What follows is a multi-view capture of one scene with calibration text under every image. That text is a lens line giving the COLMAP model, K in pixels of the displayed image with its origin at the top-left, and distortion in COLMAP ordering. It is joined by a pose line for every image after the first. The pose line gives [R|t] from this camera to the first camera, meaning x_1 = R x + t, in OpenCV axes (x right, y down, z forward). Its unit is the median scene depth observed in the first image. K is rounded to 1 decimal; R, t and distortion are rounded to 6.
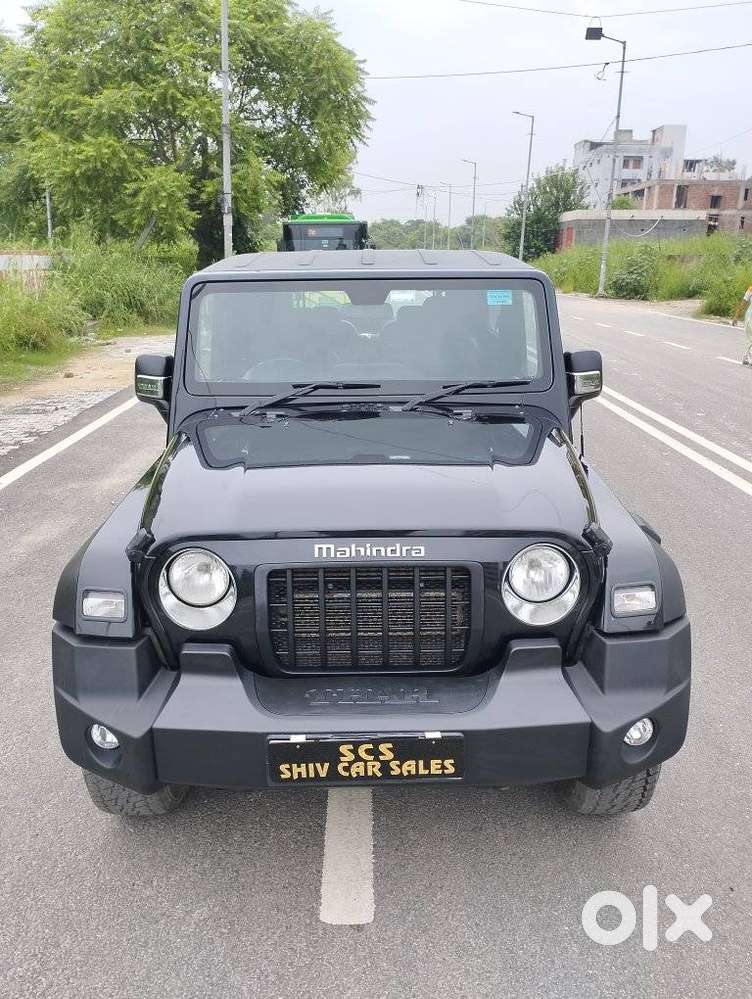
lens RADIAL K [[820.6, 0, 378.4], [0, 820.6, 497.8], [0, 0, 1]] dist [0.028726, -0.009334]
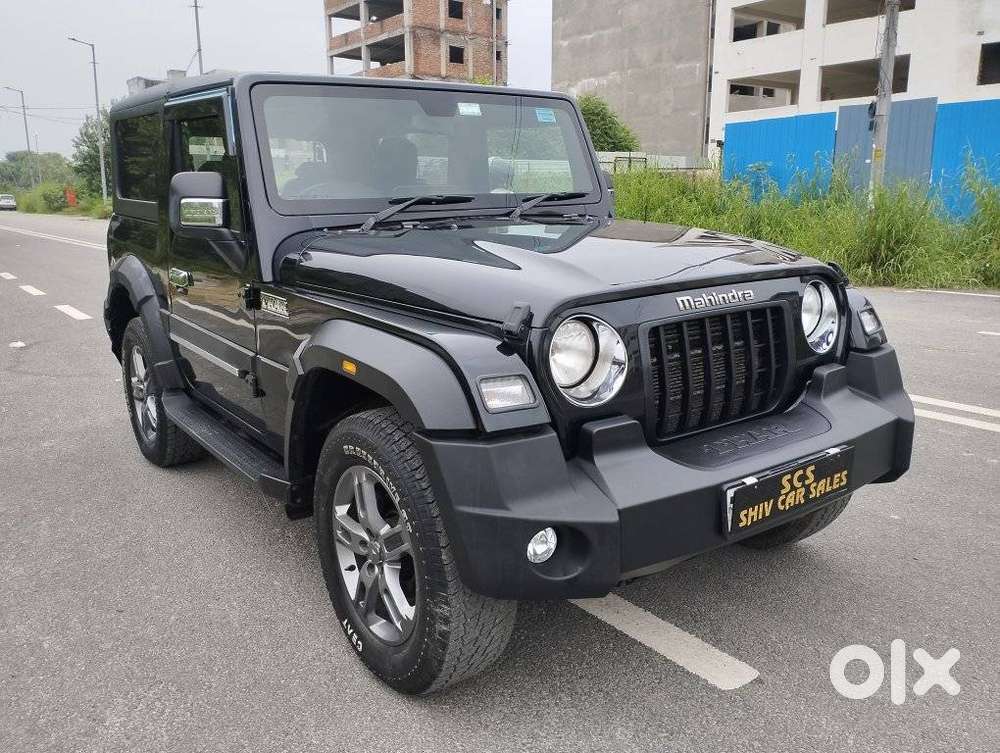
lens RADIAL K [[813.6, 0, 500.0], [0, 813.6, 376.5], [0, 0, 1]] dist [0.035168, -0.001854]
pose [[0.818805, -0.138302, 0.557163, -0.772423], [0.172723, 0.984926, -0.009349, 0.118055], [-0.547471, 0.103890, 0.830351, 0.318266]]
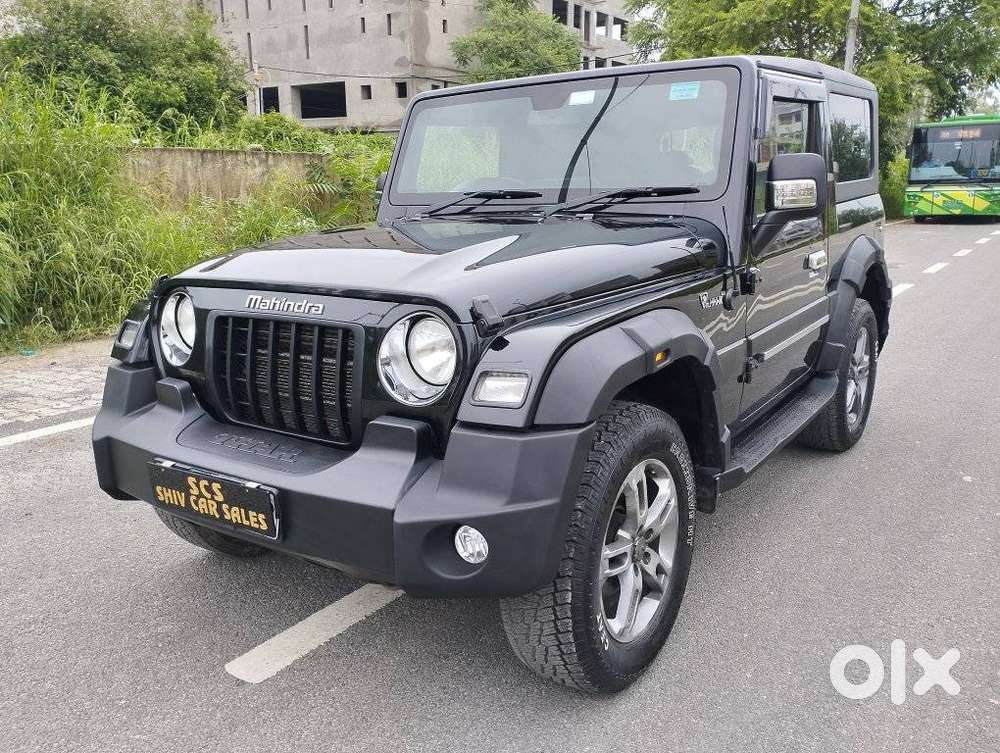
lens RADIAL K [[821.5, 0, 504.4], [0, 821.5, 380.4], [0, 0, 1]] dist [0.028726, -0.009334]
pose [[0.821285, 0.119228, -0.557921, 0.751015], [-0.141857, 0.989883, 0.002719, 0.111273], [0.552601, 0.076912, 0.829890, 0.319778]]
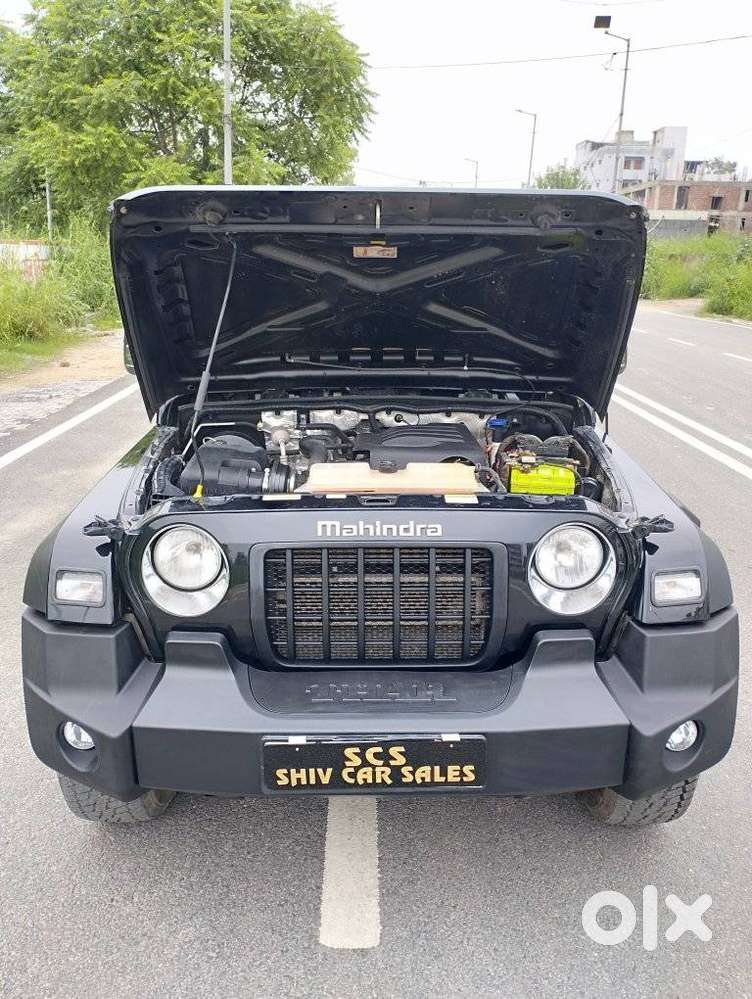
lens RADIAL K [[820.6, 0, 378.4], [0, 820.6, 497.8], [0, 0, 1]] dist [0.028726, -0.009334]
pose [[0.999954, 0.009426, 0.001785, -0.013612], [-0.009431, 0.999951, 0.002945, 0.027491], [-0.001757, -0.002961, 0.999994, 0.109876]]
